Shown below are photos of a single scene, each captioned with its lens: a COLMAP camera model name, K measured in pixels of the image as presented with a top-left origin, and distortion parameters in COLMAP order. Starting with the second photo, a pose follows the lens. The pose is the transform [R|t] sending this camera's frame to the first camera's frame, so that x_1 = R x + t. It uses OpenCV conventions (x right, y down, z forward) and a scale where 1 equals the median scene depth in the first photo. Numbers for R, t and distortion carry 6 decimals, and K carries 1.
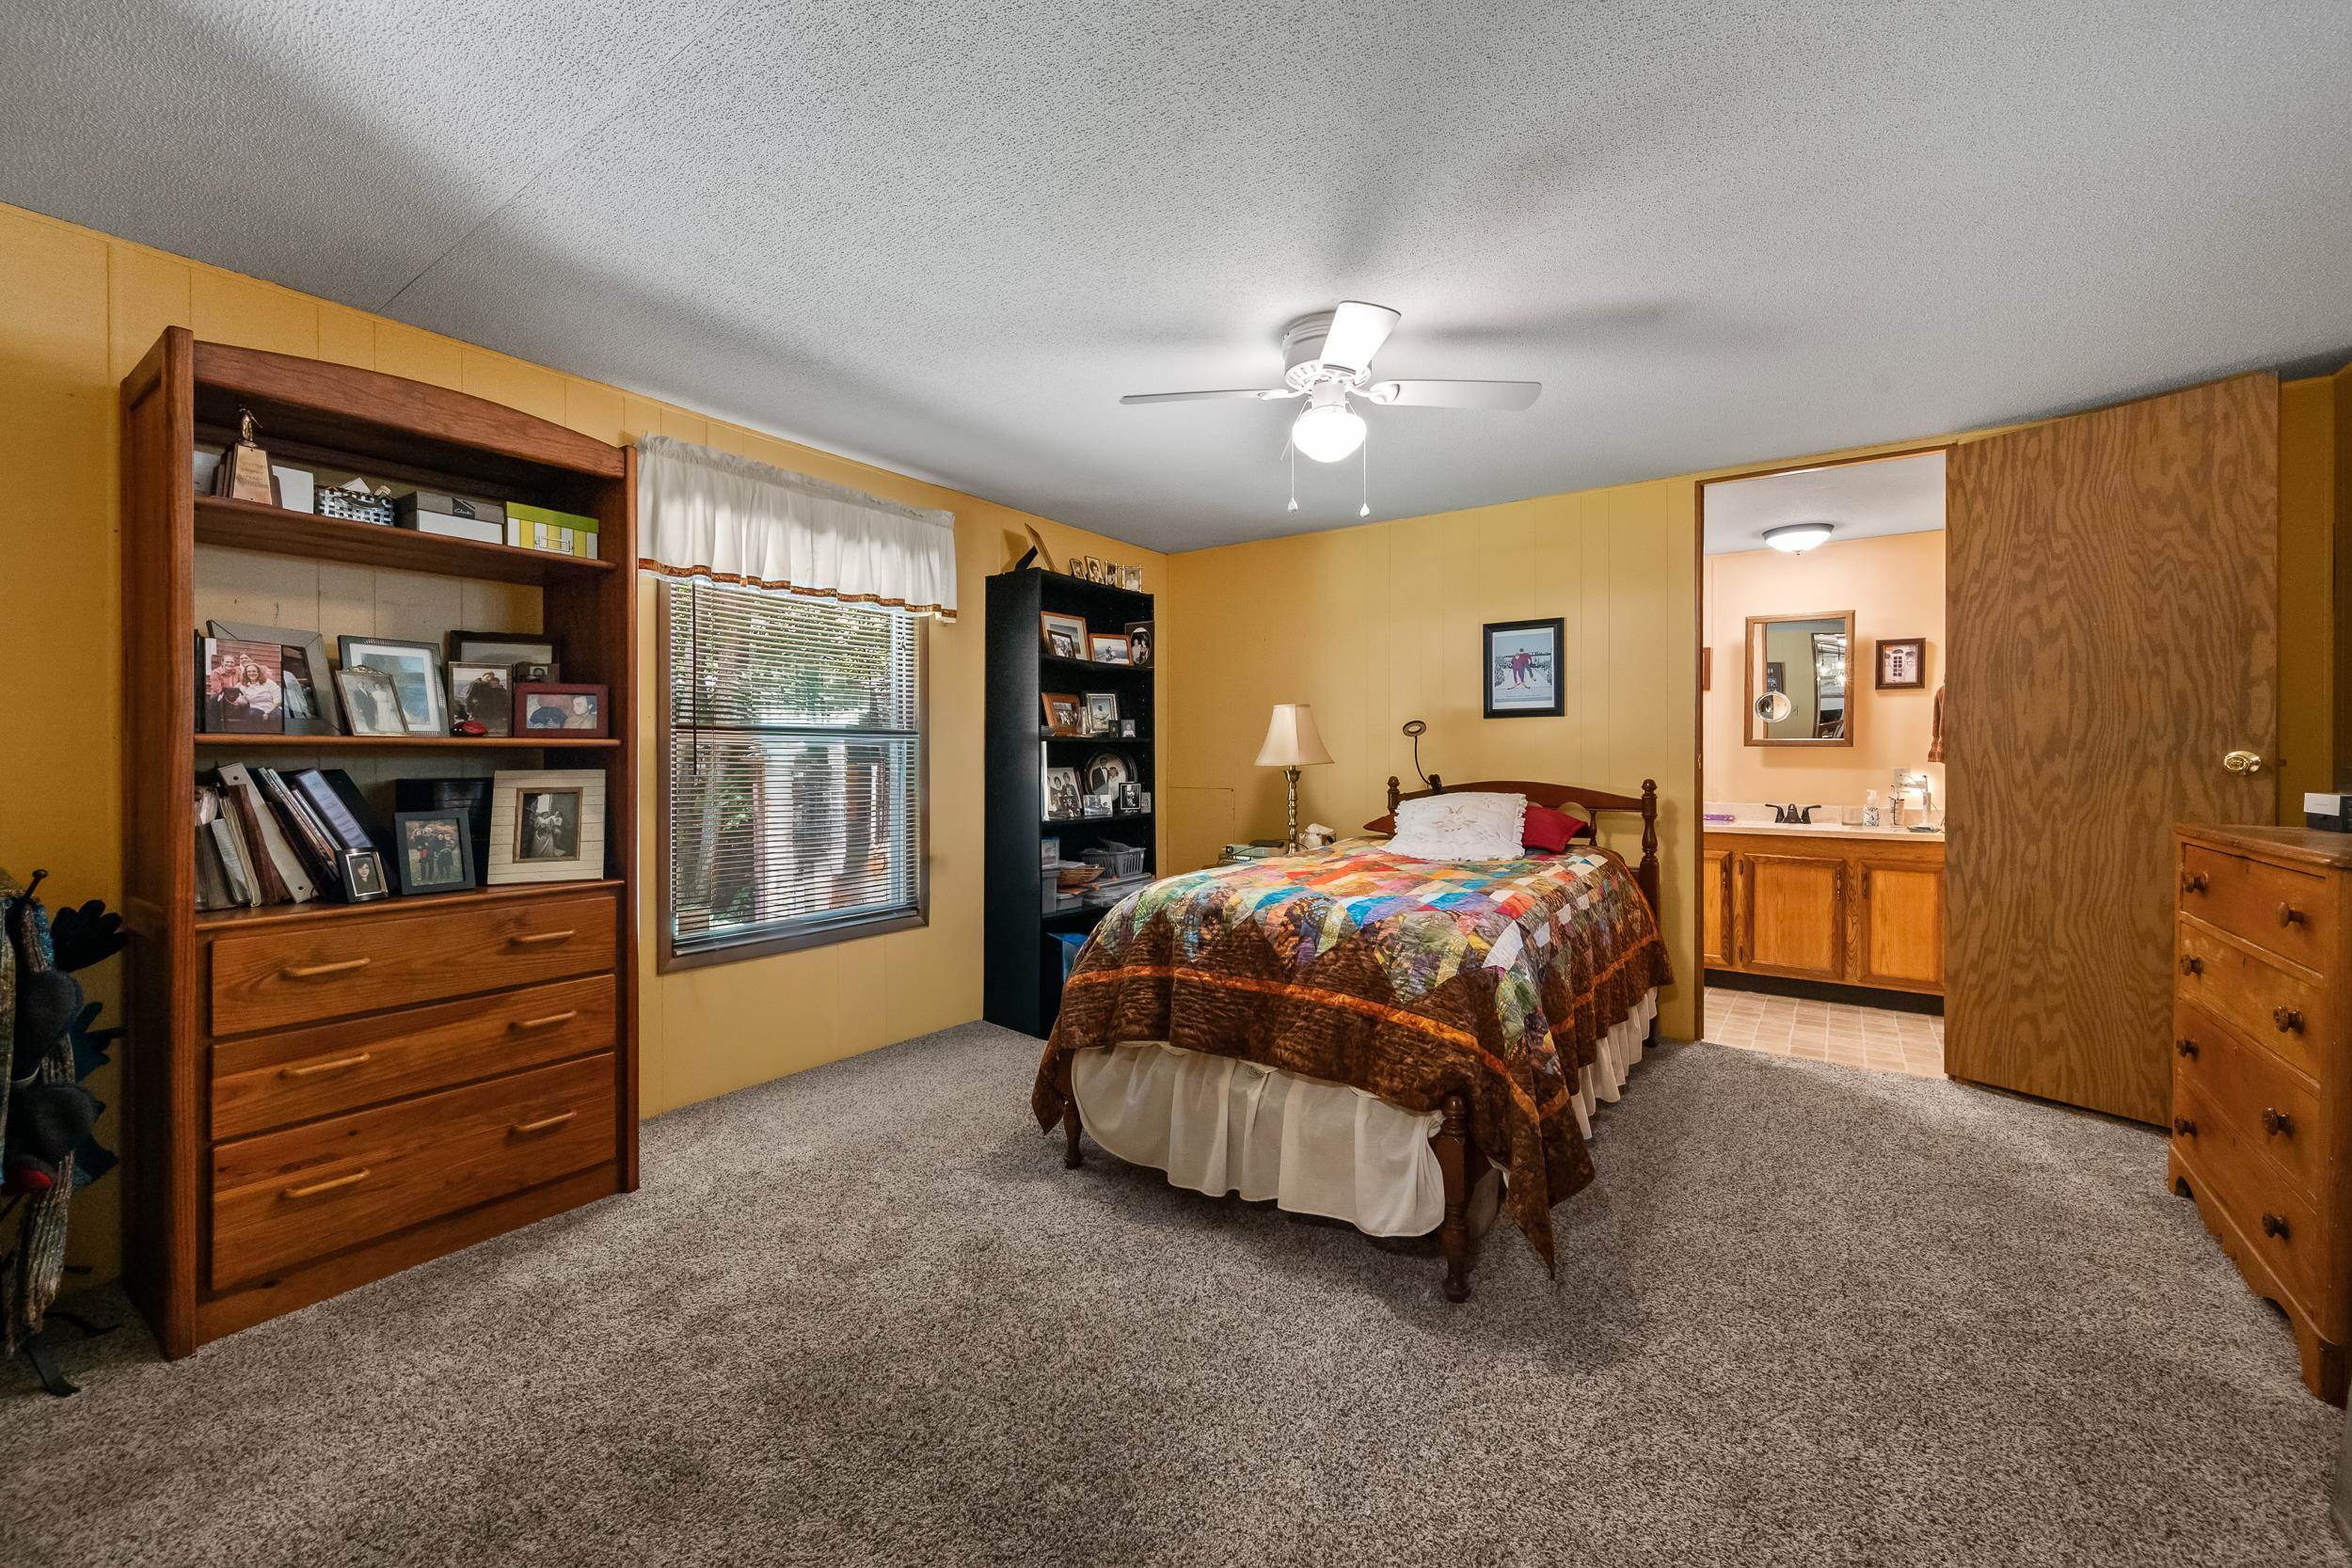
lens RADIAL K [[948.2, 0, 1183.2], [0, 948.2, 759.4], [0, 0, 1]] dist [-0.000724, -0.000318]
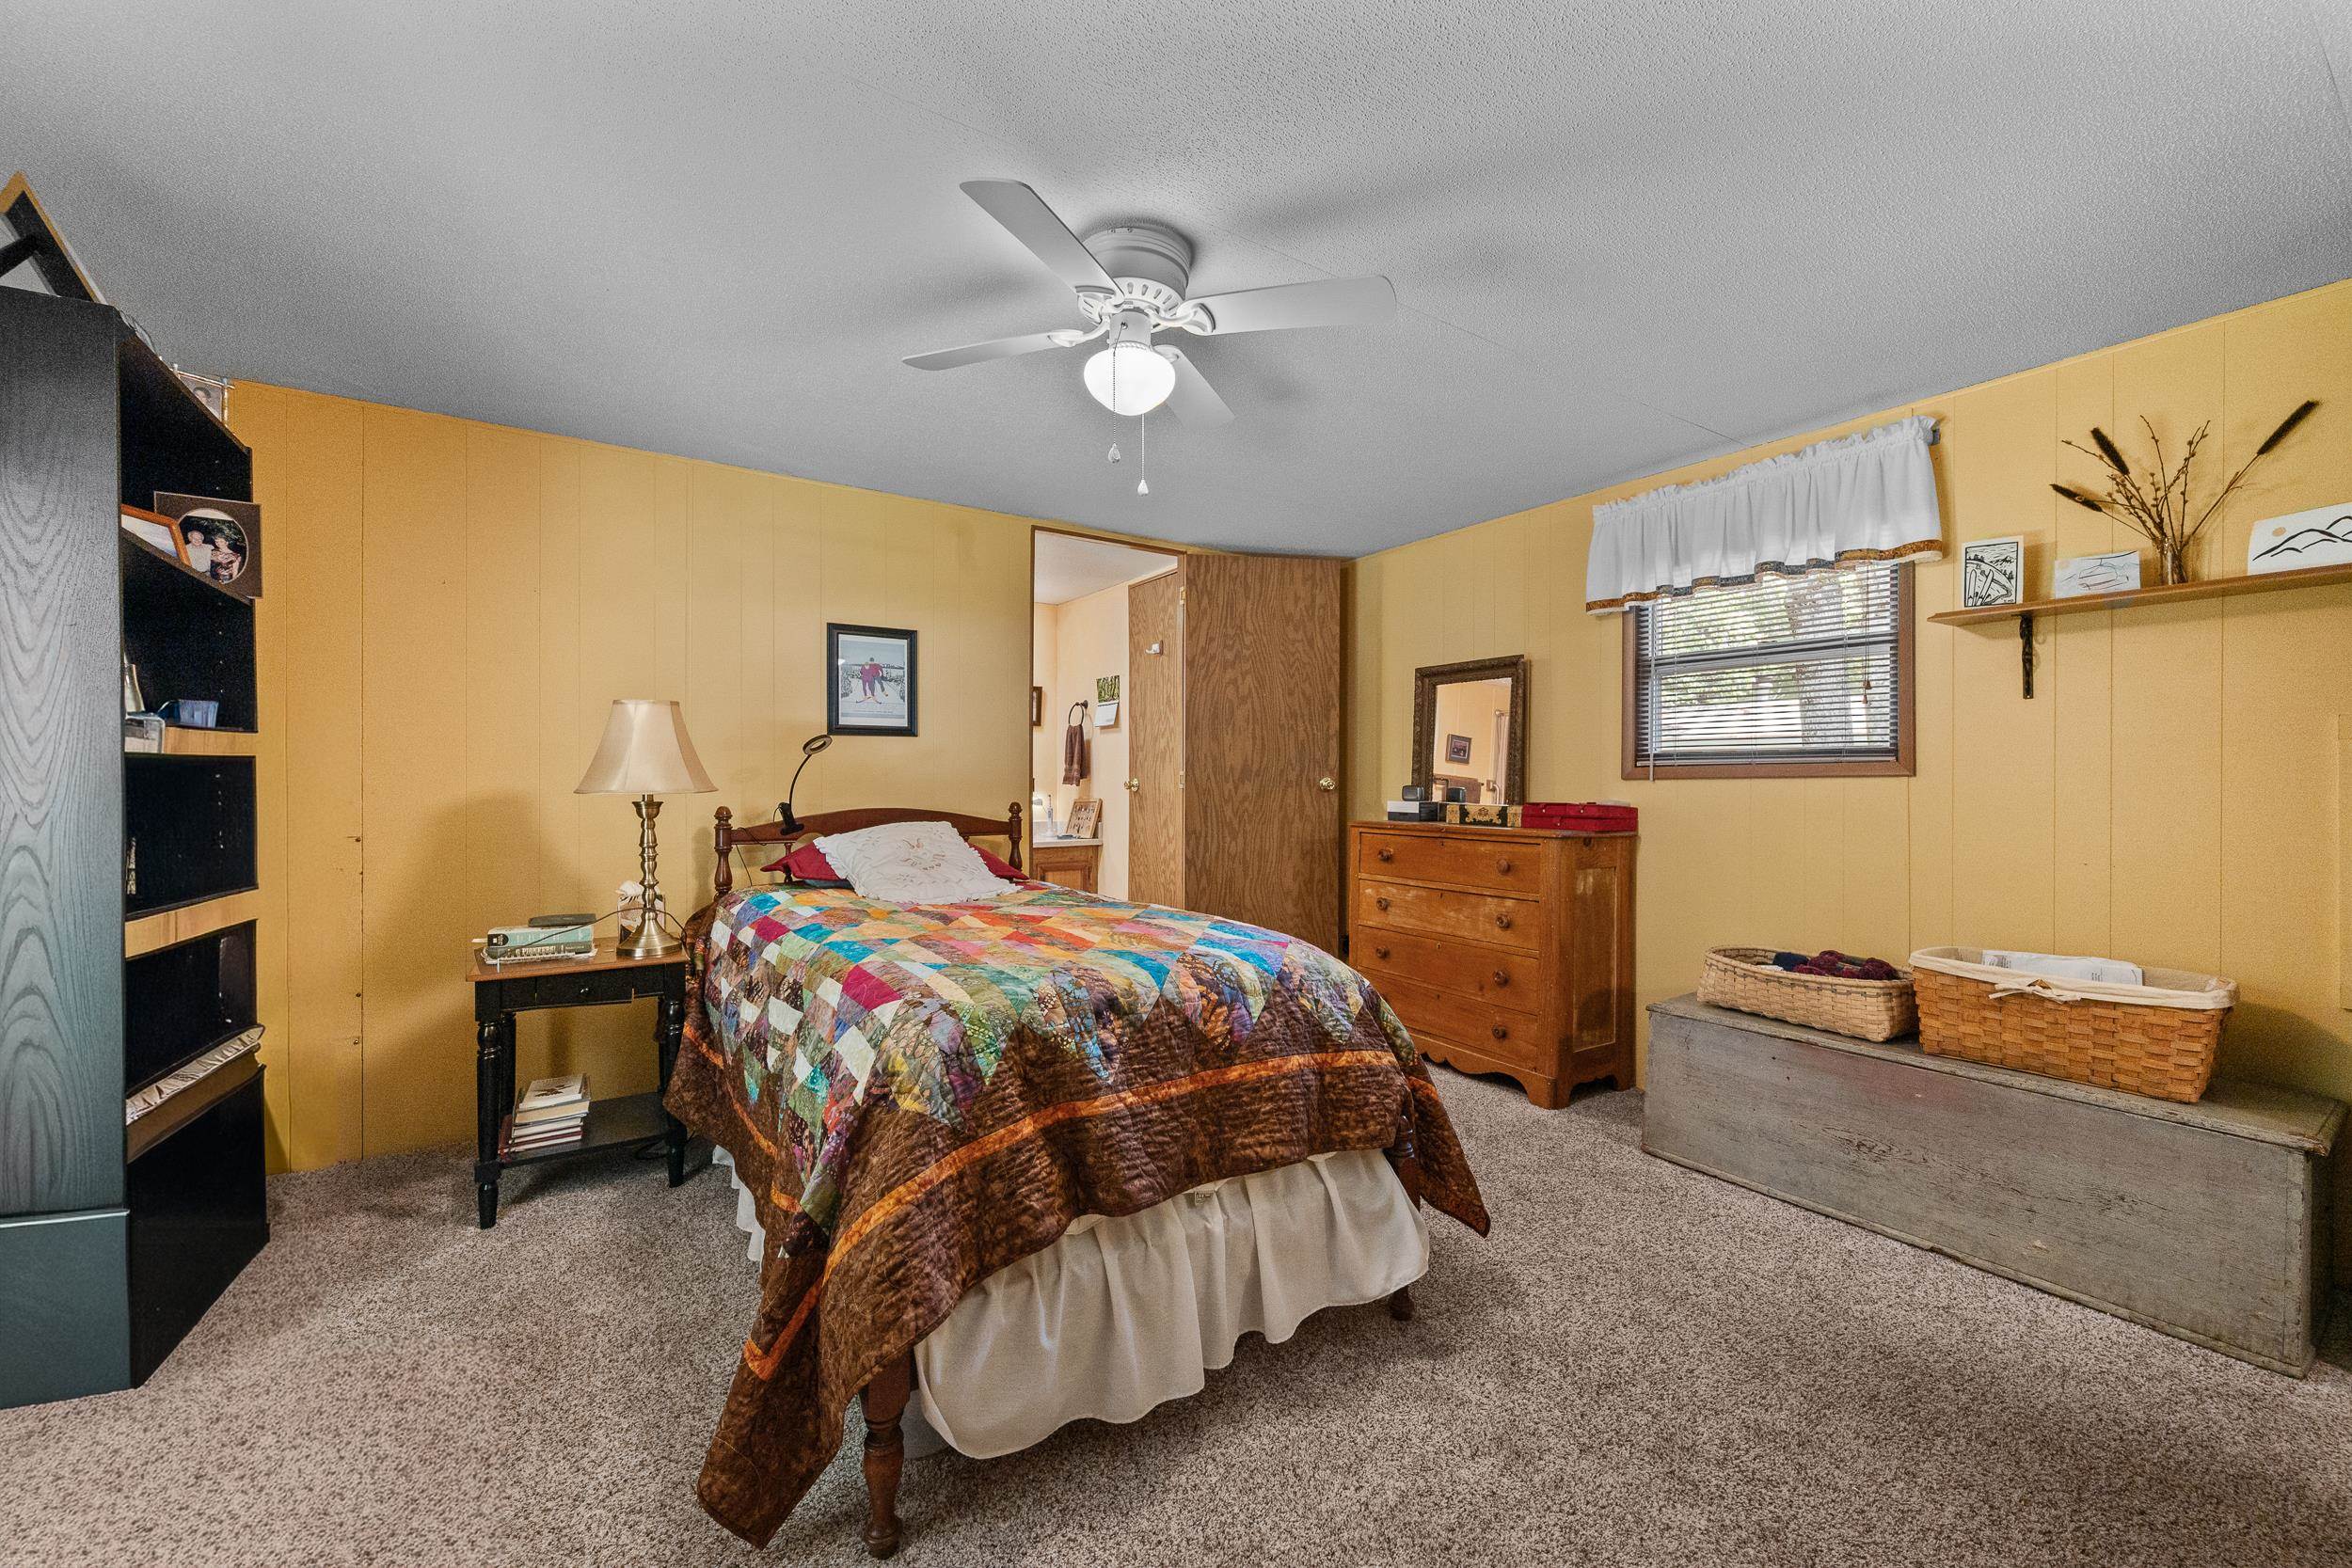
lens RADIAL K [[929.4, 0, 1176.0], [0, 929.4, 784.0], [0, 0, 1]] dist [-0.000421, -0.000078]
pose [[0.348985, -0.003003, 0.937124, -0.504444], [0.000591, 0.999995, 0.002984, -0.002470], [-0.937128, -0.000488, 0.348985, 0.610634]]
